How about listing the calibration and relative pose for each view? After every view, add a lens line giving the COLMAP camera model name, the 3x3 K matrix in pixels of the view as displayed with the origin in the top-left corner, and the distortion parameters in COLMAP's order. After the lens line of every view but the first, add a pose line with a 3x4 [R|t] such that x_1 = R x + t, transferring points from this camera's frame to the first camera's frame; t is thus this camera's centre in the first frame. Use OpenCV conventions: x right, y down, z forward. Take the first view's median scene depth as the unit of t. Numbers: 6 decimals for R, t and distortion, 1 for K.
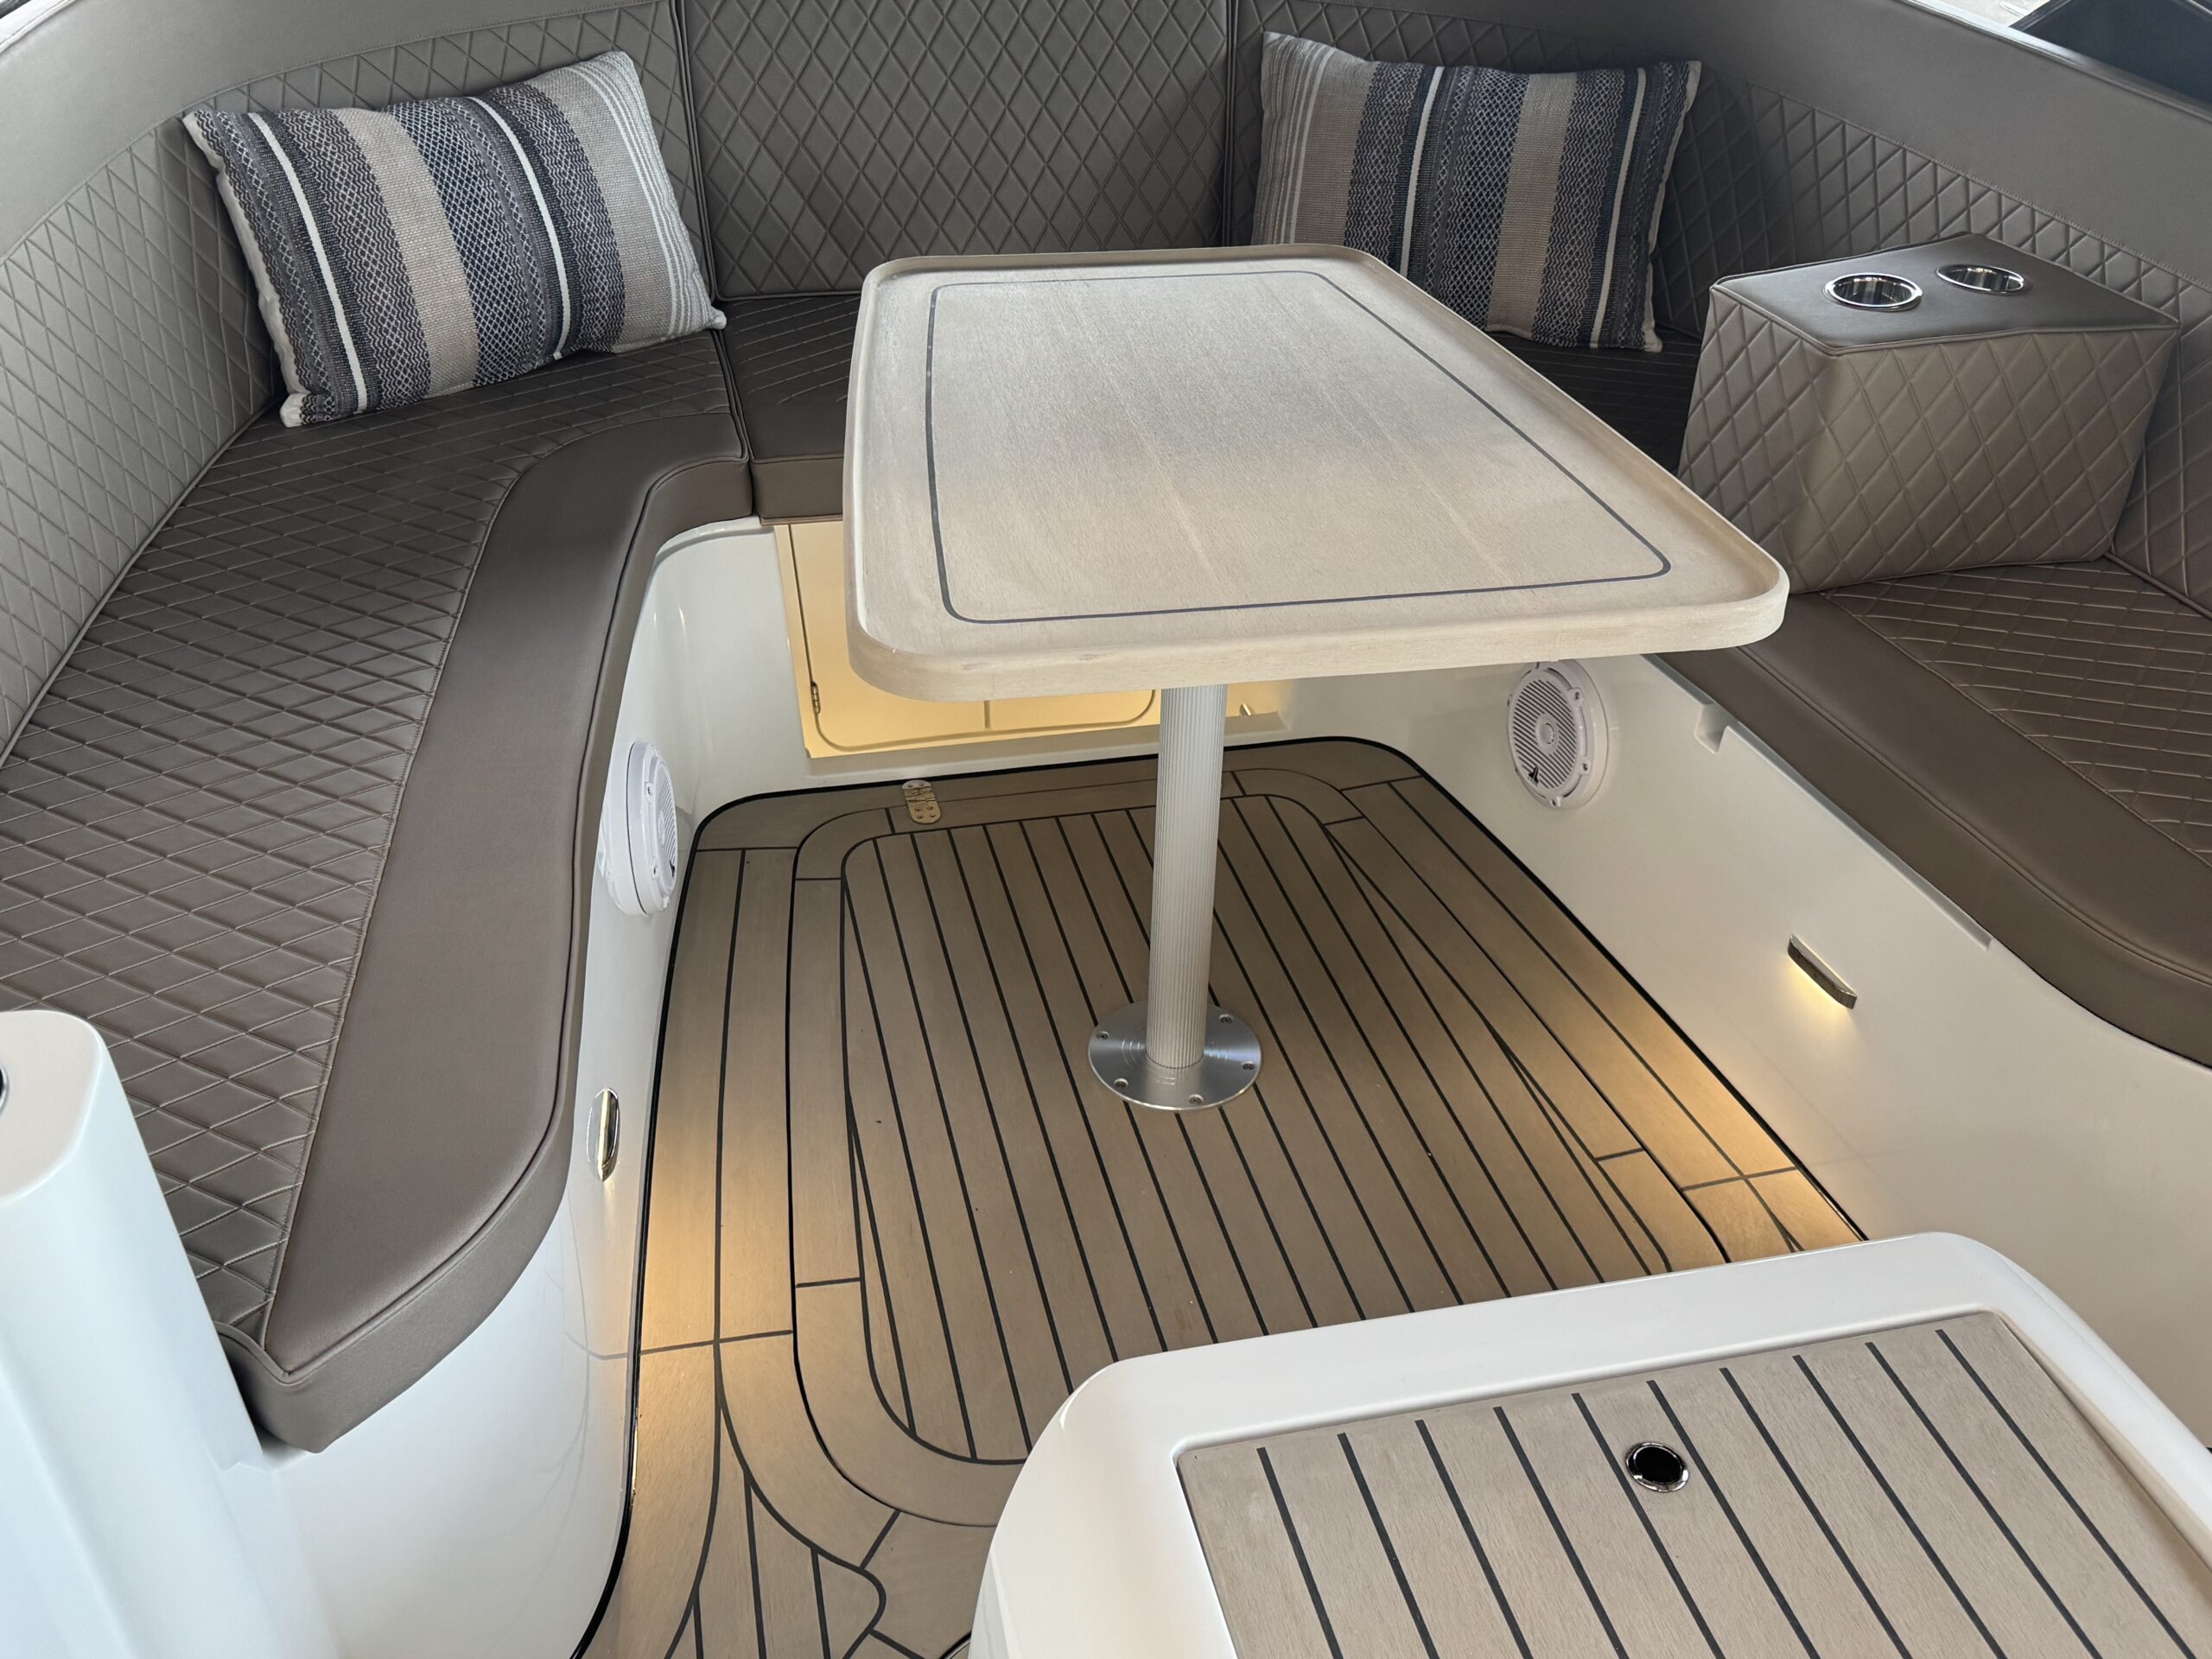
lens RADIAL K [[1952.7, 0, 1106.2], [0, 1952.7, 835.7], [0, 0, 1]] dist [0.095830, -0.175045]
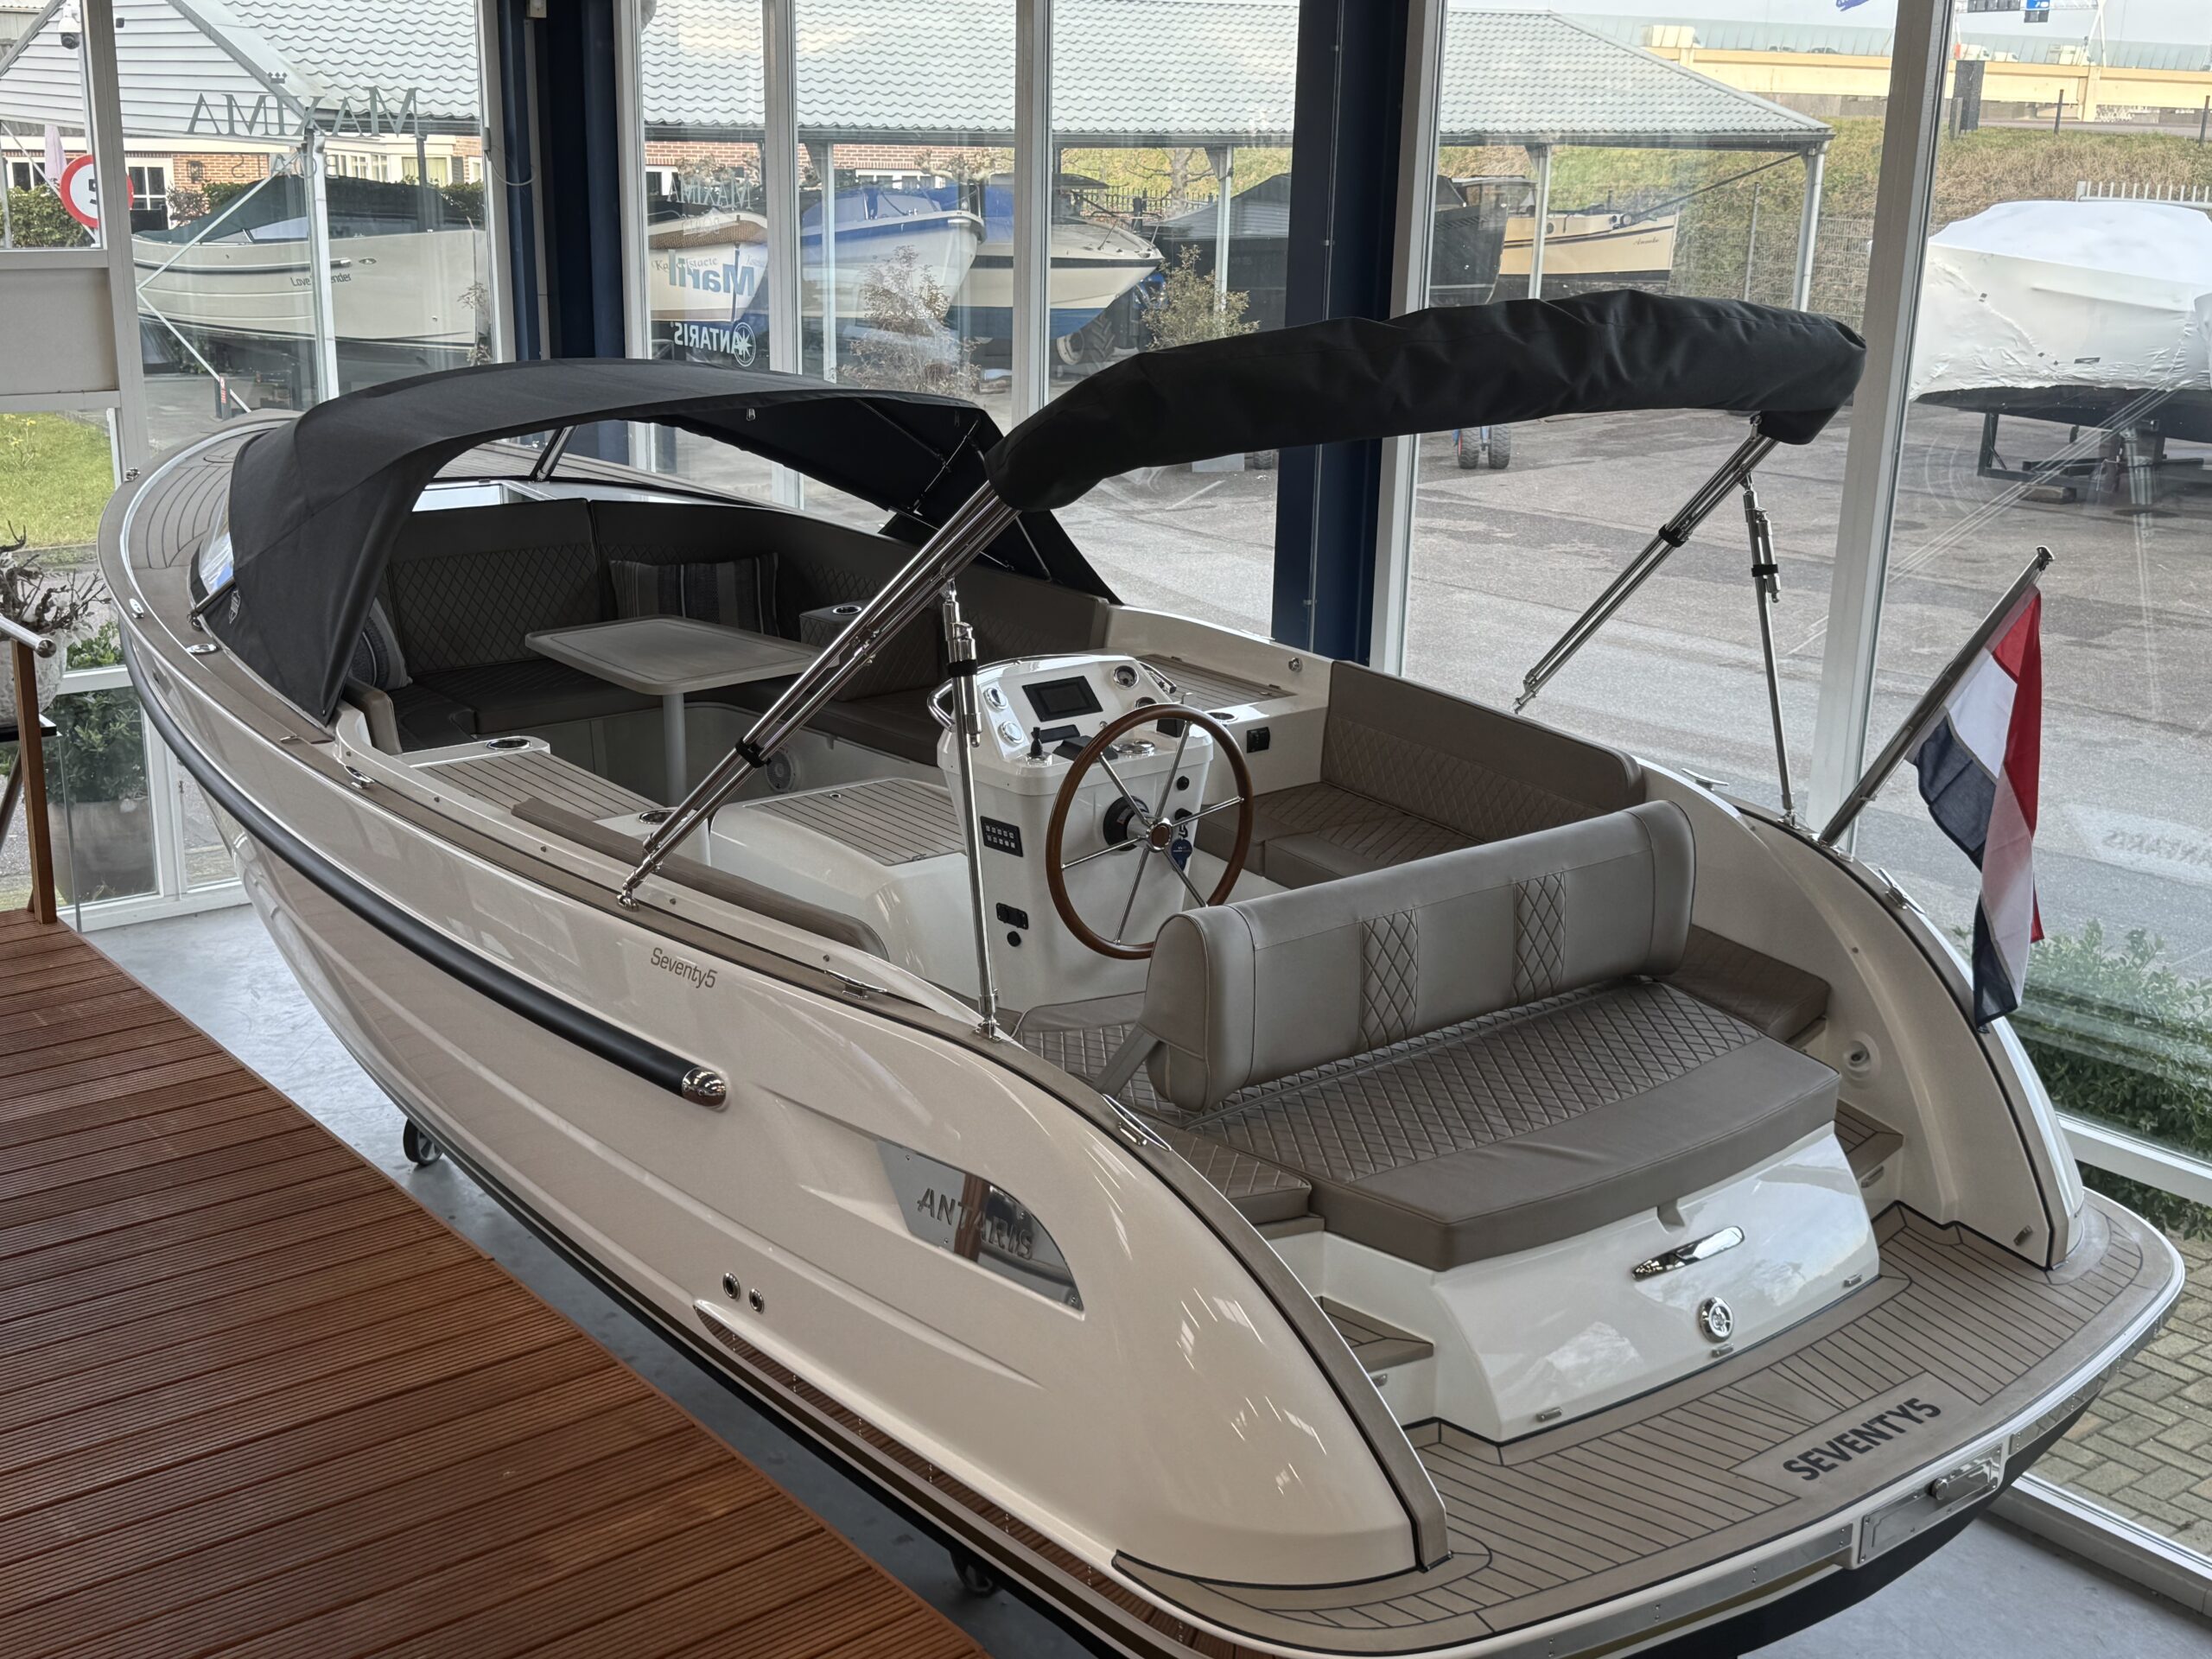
lens RADIAL K [[2458.8, 0, 1105.7], [0, 2458.8, 817.6], [0, 0, 1]] dist [0.194245, -0.465825]
pose [[0.909662, -0.130395, 0.394351, -0.770114], [0.237132, 0.942540, -0.235344, 0.976633], [-0.341004, 0.307597, 0.888313, -2.348057]]
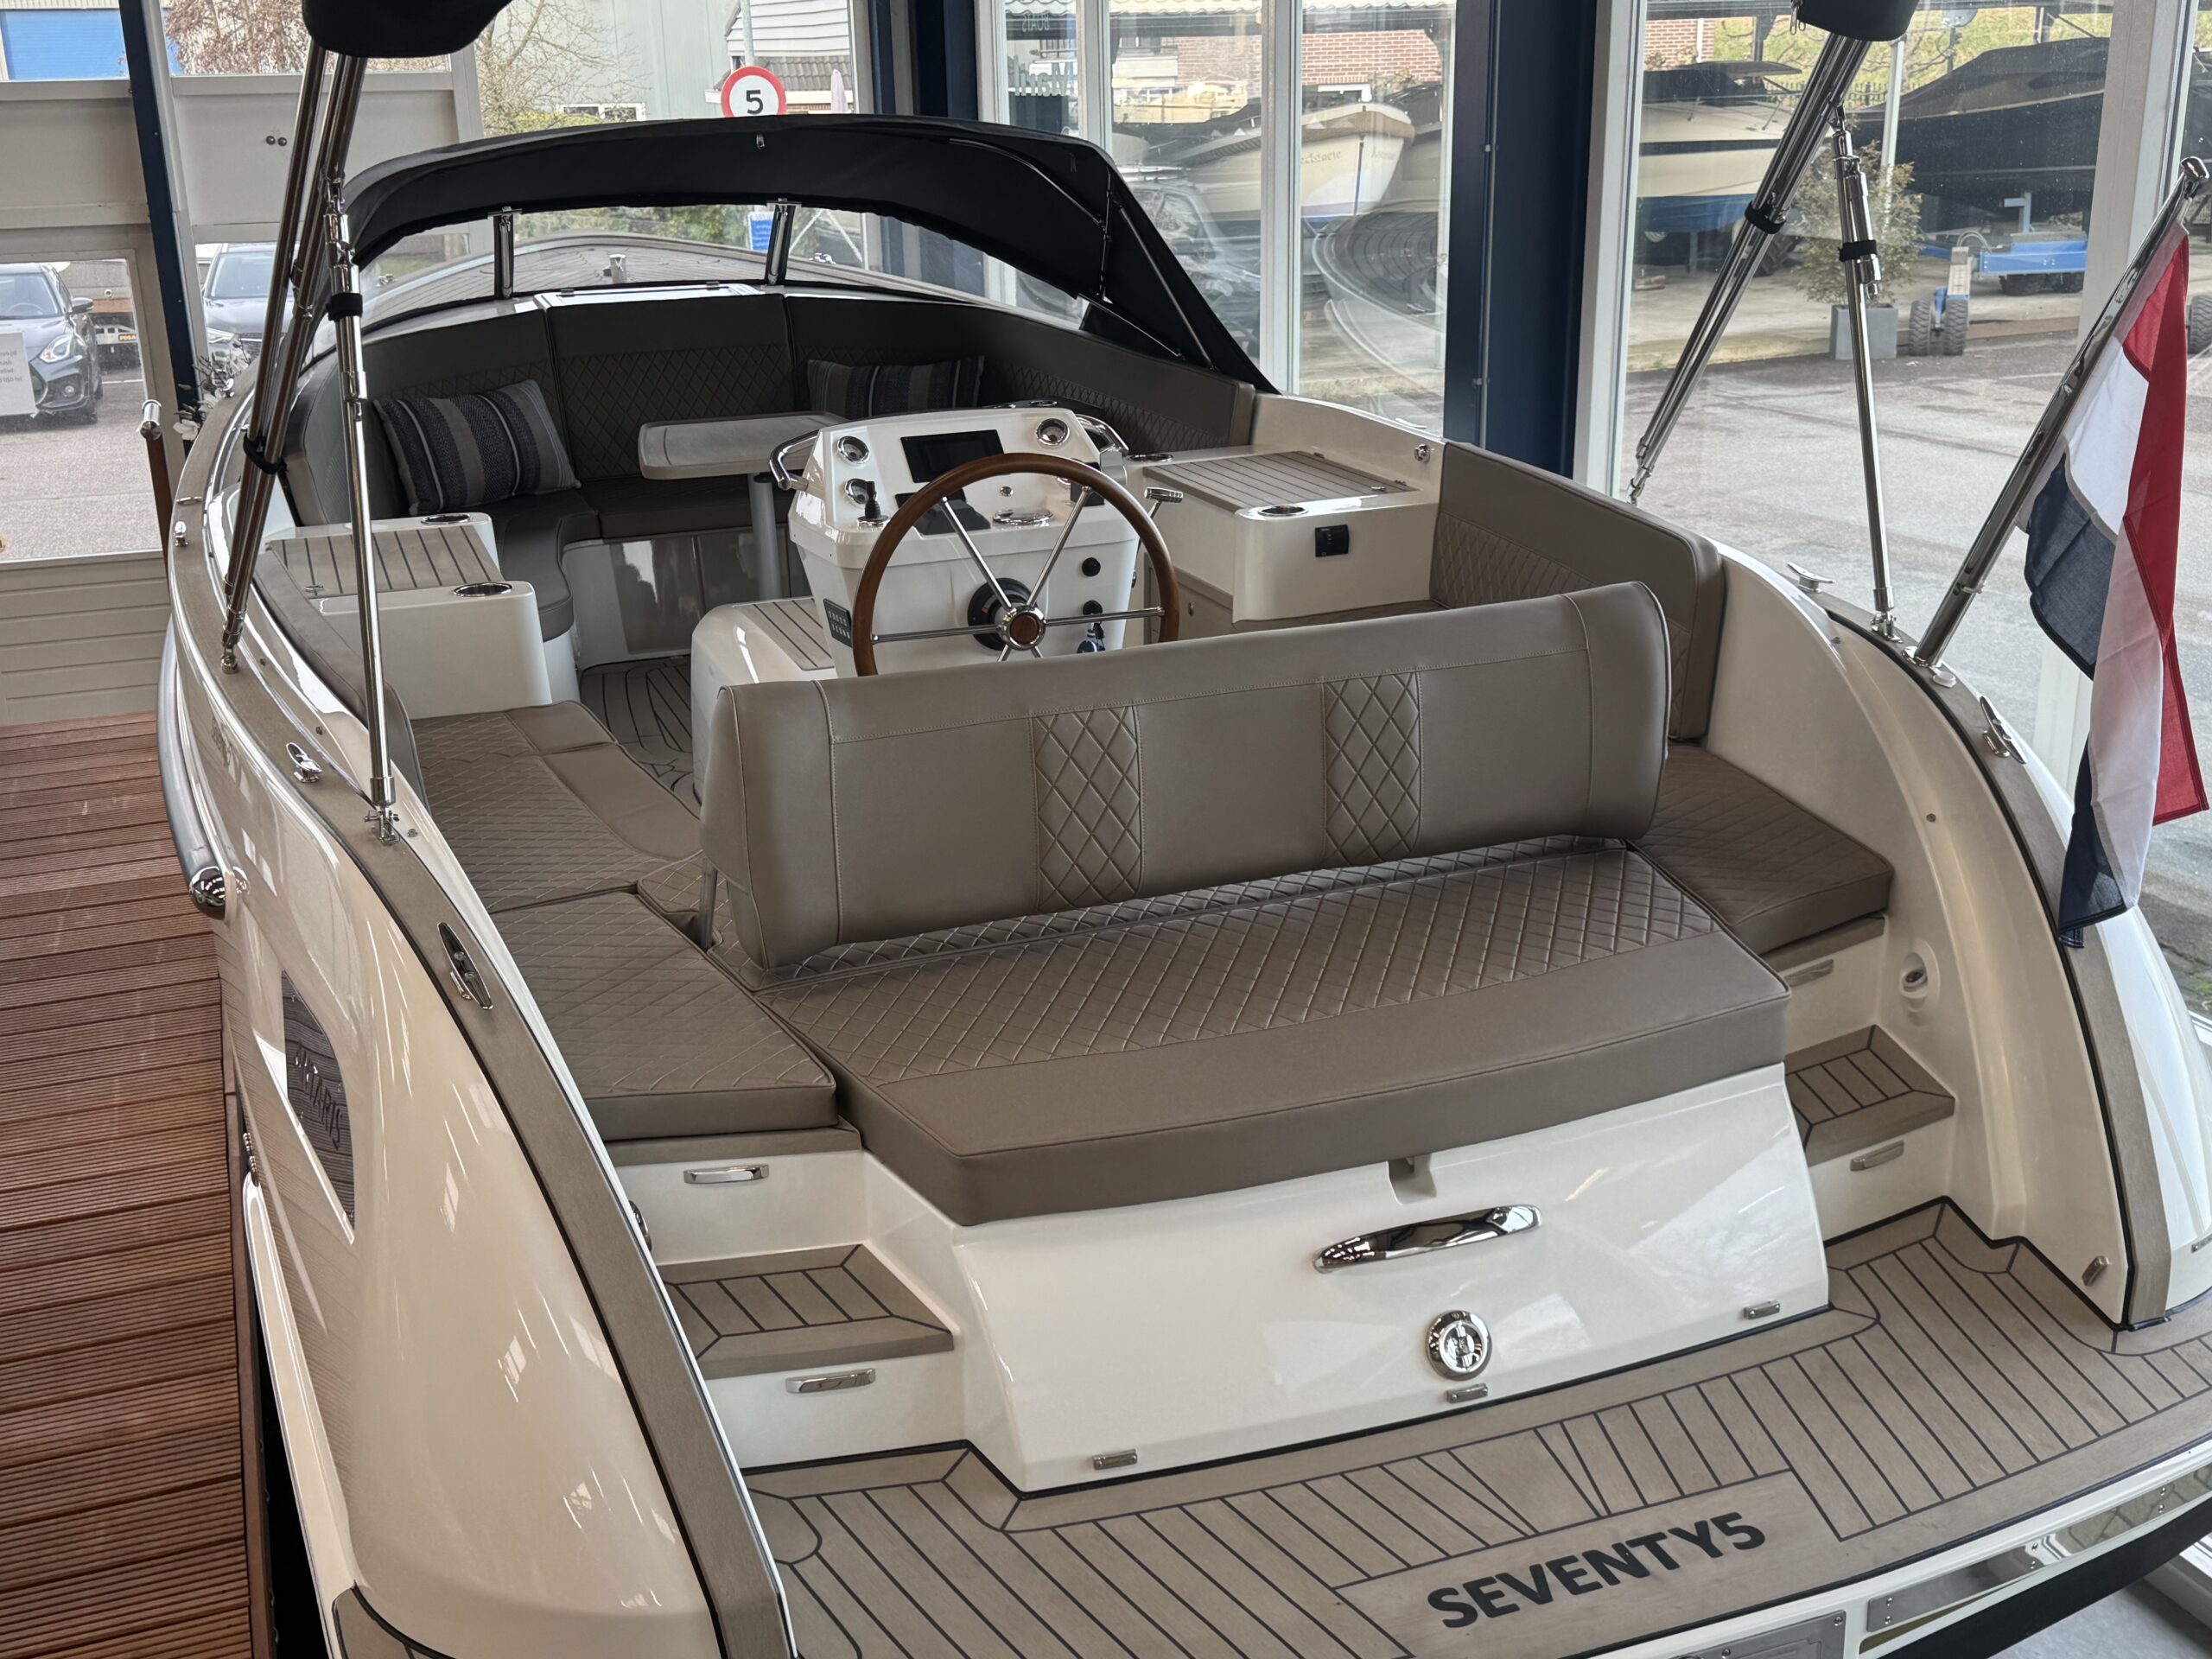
lens RADIAL K [[2292.4, 0, 1112.0], [0, 2292.4, 831.2], [0, 0, 1]] dist [0.217041, -0.509336]
pose [[0.992155, -0.091367, 0.085322, 0.182251], [0.110241, 0.961291, -0.252519, 1.031288], [-0.058947, 0.259944, 0.963823, -1.820021]]
